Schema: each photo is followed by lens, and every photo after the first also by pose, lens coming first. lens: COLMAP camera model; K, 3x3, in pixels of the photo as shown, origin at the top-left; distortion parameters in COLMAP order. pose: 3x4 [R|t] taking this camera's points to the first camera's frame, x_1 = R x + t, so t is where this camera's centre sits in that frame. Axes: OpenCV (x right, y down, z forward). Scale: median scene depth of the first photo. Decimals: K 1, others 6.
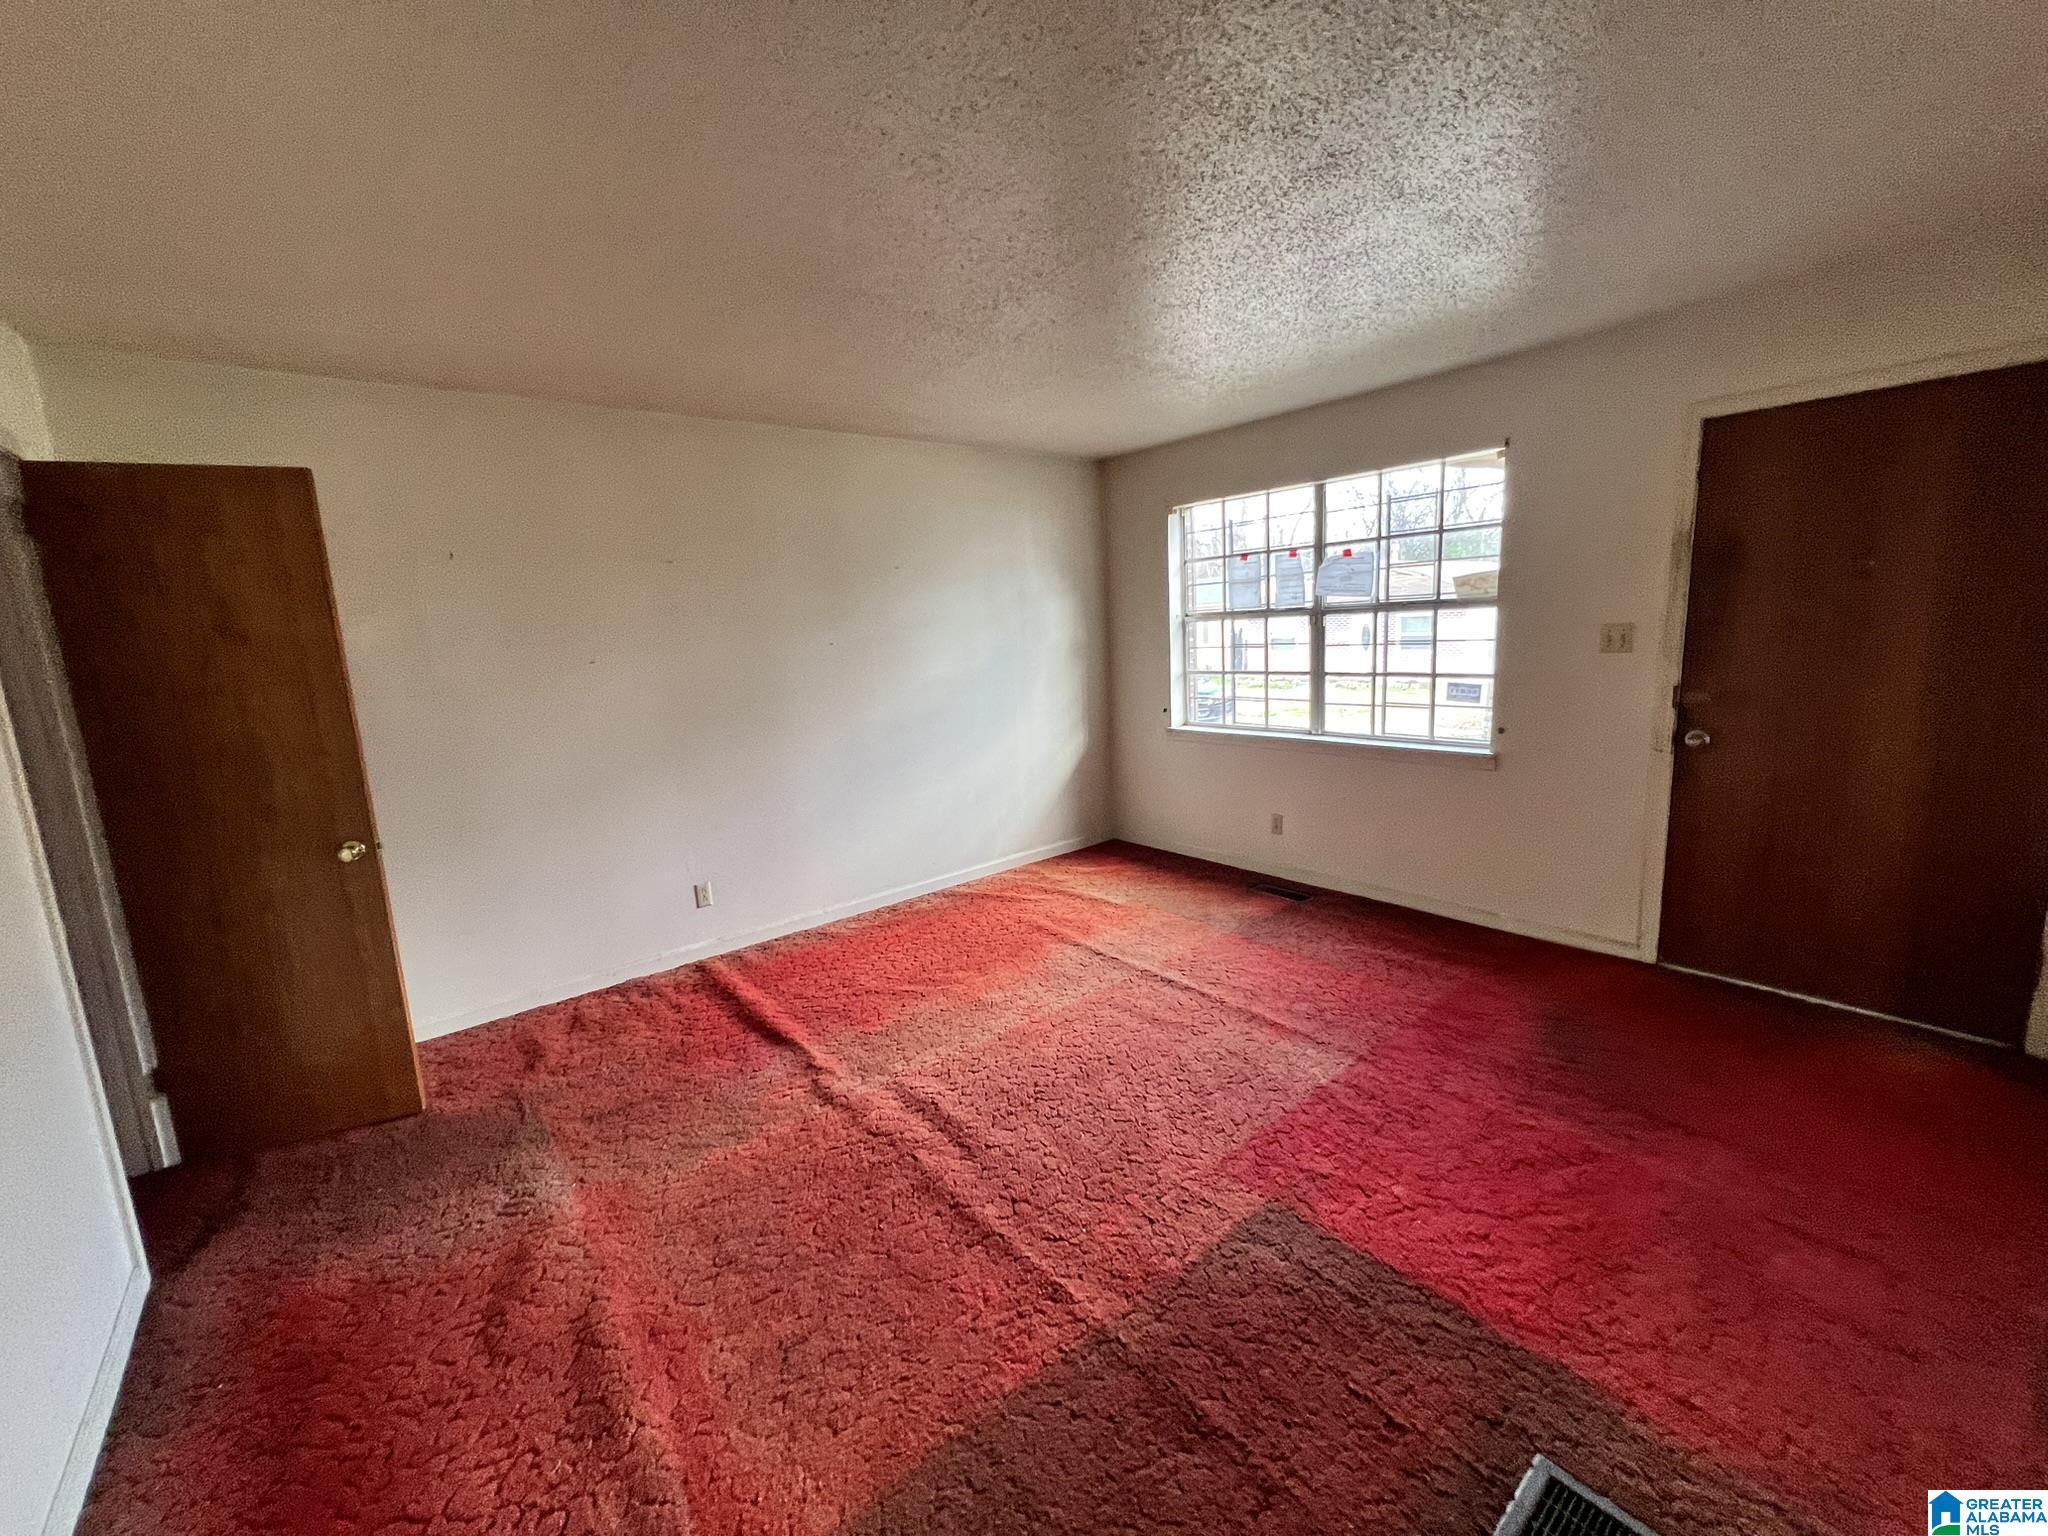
lens RADIAL K [[826.3, 0, 1029.1], [0, 826.3, 763.1], [0, 0, 1]] dist [-0.001933, 0.000954]
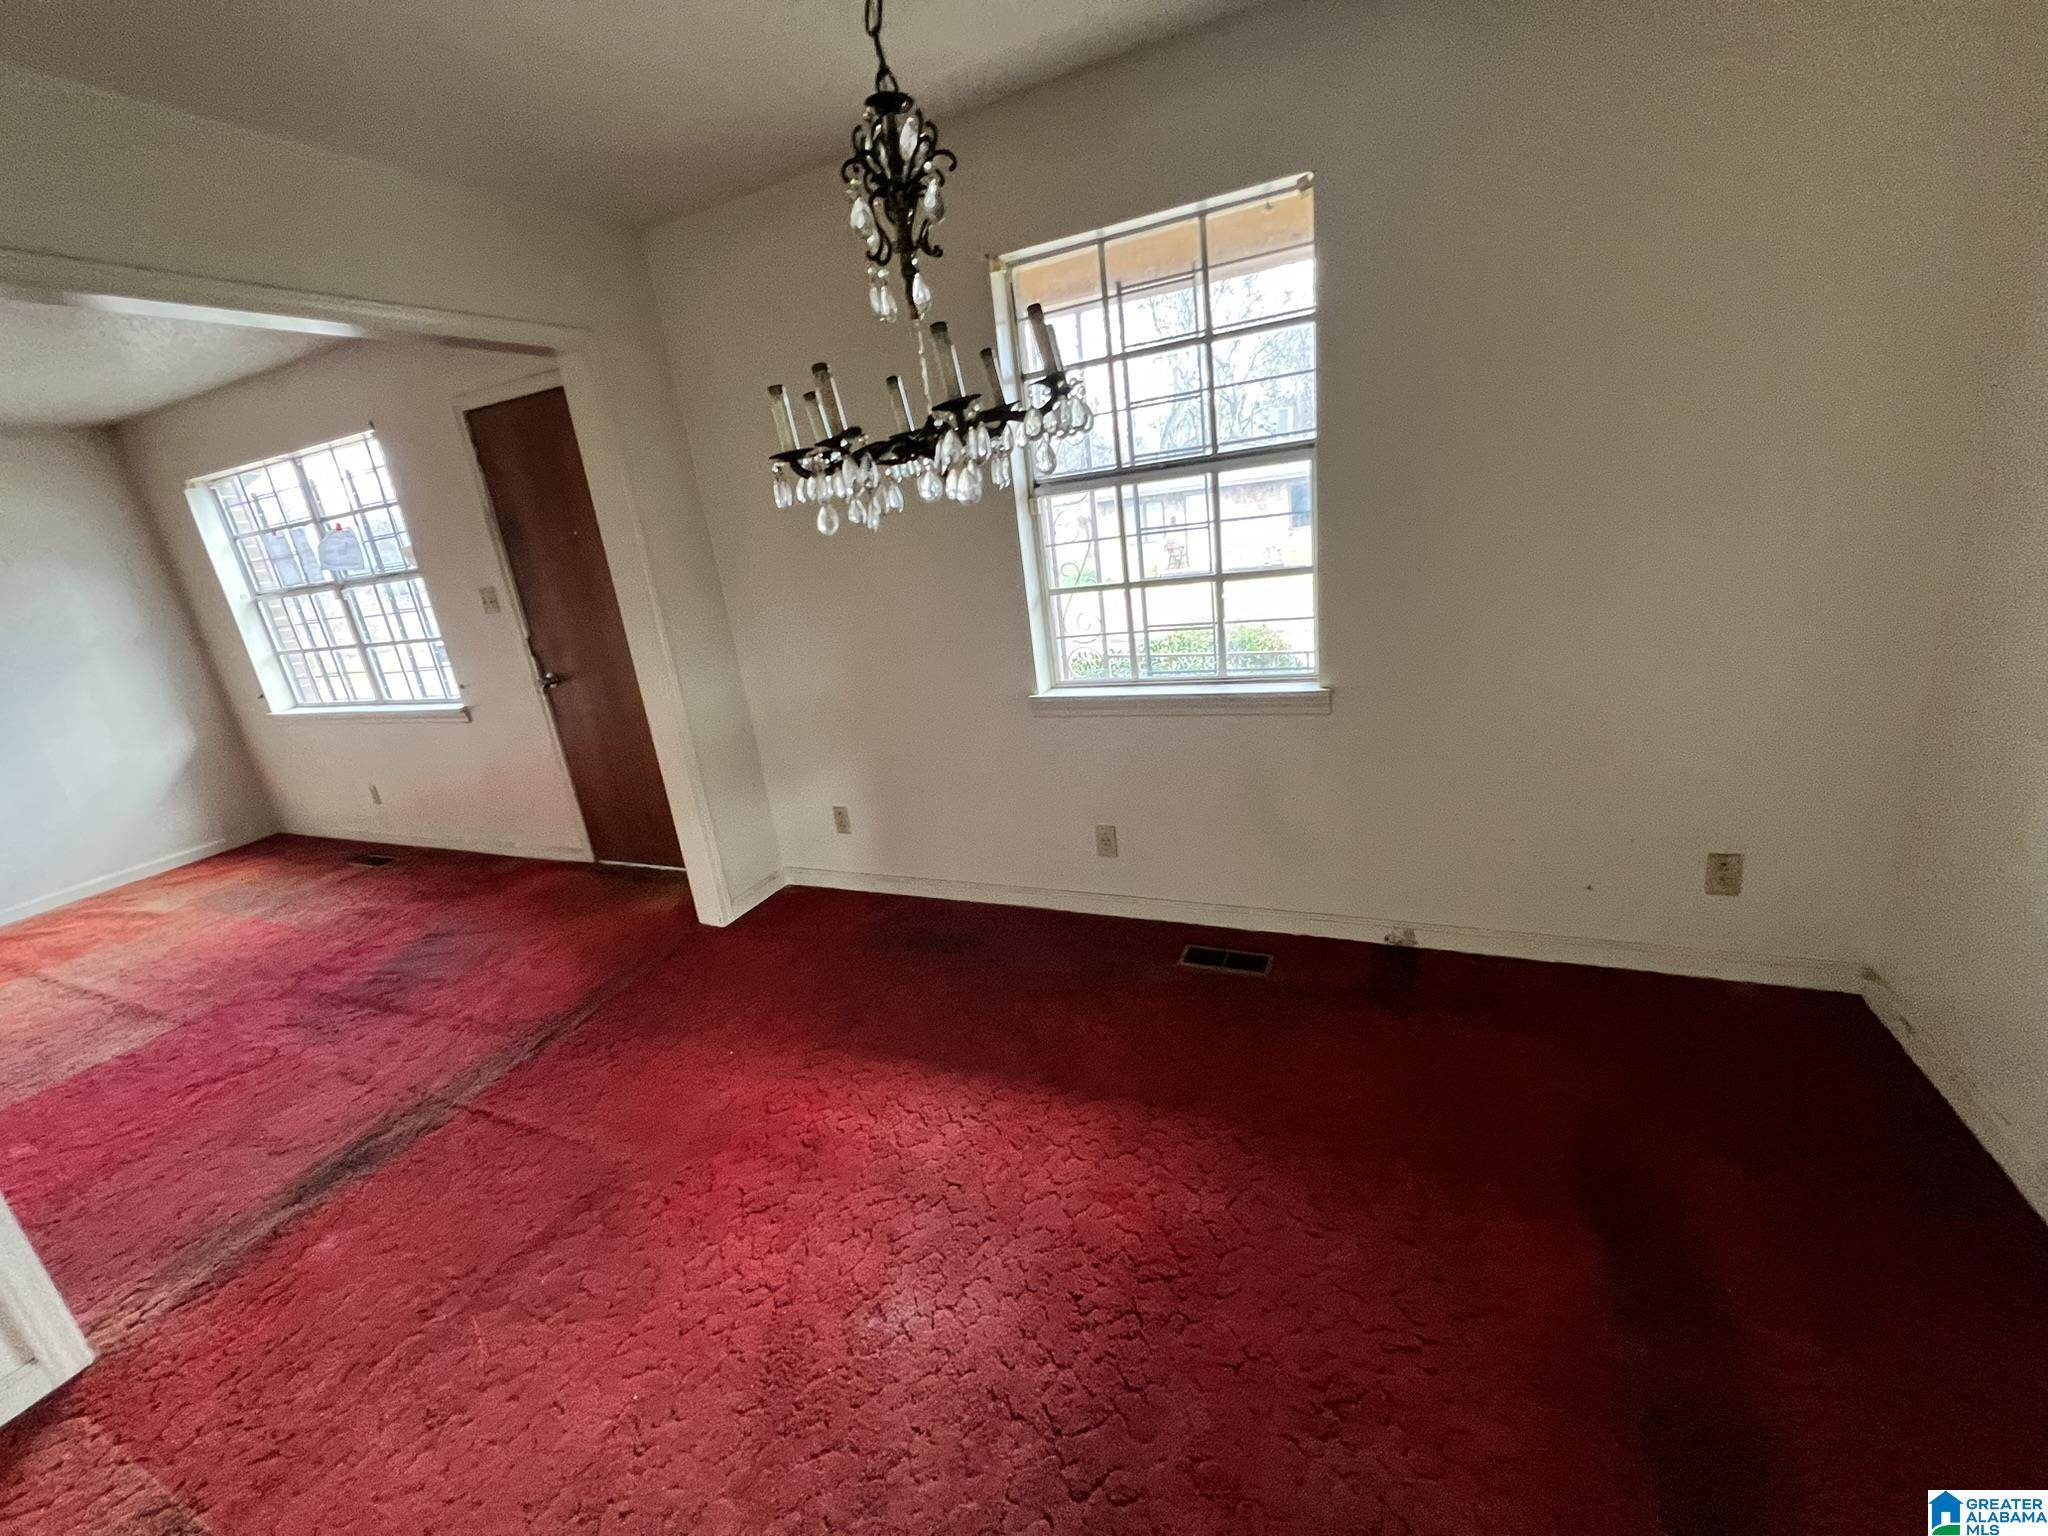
lens RADIAL K [[826.3, 0, 1024.2], [0, 826.3, 768.3], [0, 0, 1]] dist [-0.001933, 0.000954]
pose [[0.894696, -0.195798, 0.401474, 0.771923], [0.153230, 0.978804, 0.135883, 0.032620], [-0.419570, -0.060056, 0.905734, -0.339320]]
